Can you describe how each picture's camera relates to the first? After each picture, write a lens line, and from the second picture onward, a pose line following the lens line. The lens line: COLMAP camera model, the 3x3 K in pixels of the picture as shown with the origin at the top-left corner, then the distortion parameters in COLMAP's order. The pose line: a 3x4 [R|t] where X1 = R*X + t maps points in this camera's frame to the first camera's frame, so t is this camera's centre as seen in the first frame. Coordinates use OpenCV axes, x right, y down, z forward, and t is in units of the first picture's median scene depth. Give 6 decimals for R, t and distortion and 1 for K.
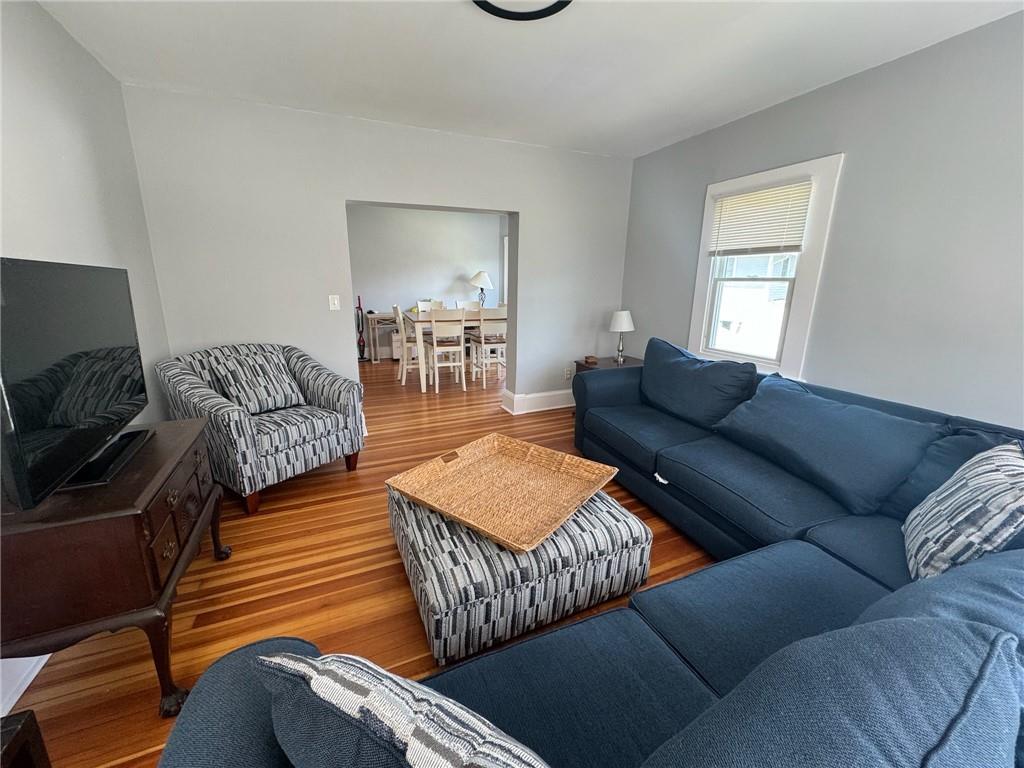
lens RADIAL K [[411.8, 0, 512.0], [0, 411.8, 384.0], [0, 0, 1]] dist [-0.000152, -0.000005]
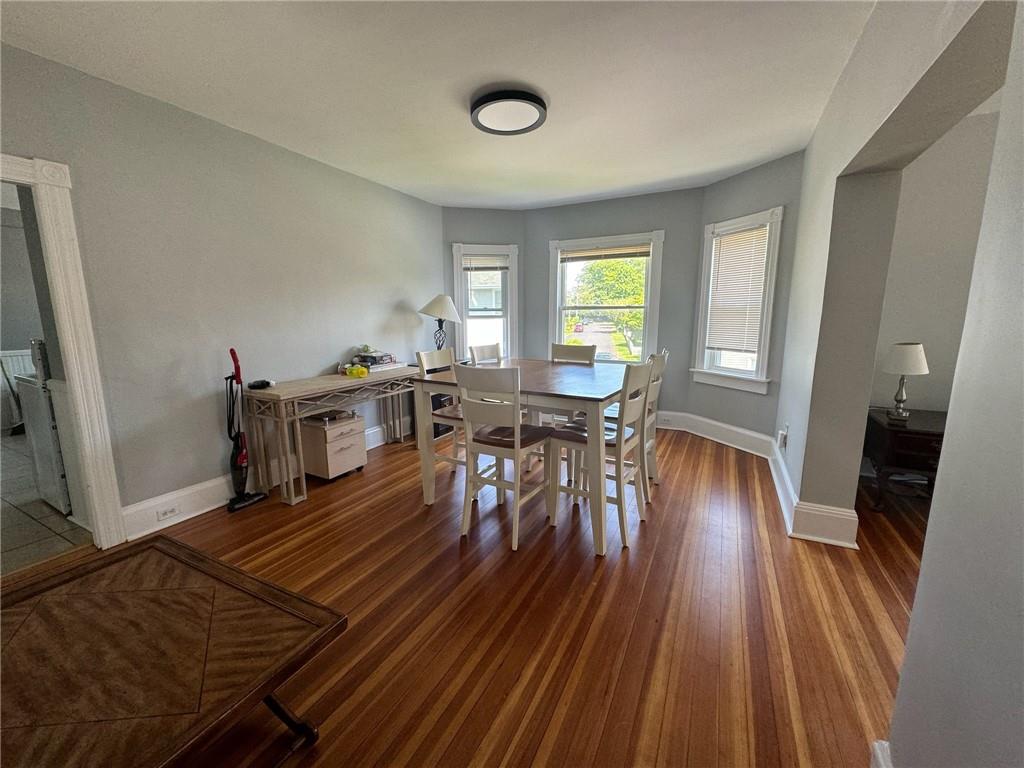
lens RADIAL K [[411.8, 0, 512.0], [0, 411.8, 384.0], [0, 0, 1]] dist [-0.000152, -0.000005]
pose [[0.786948, -0.120676, 0.605103, -0.394642], [0.166940, 0.985754, -0.020518, -0.121625], [-0.594006, 0.117163, 0.795883, 0.500820]]
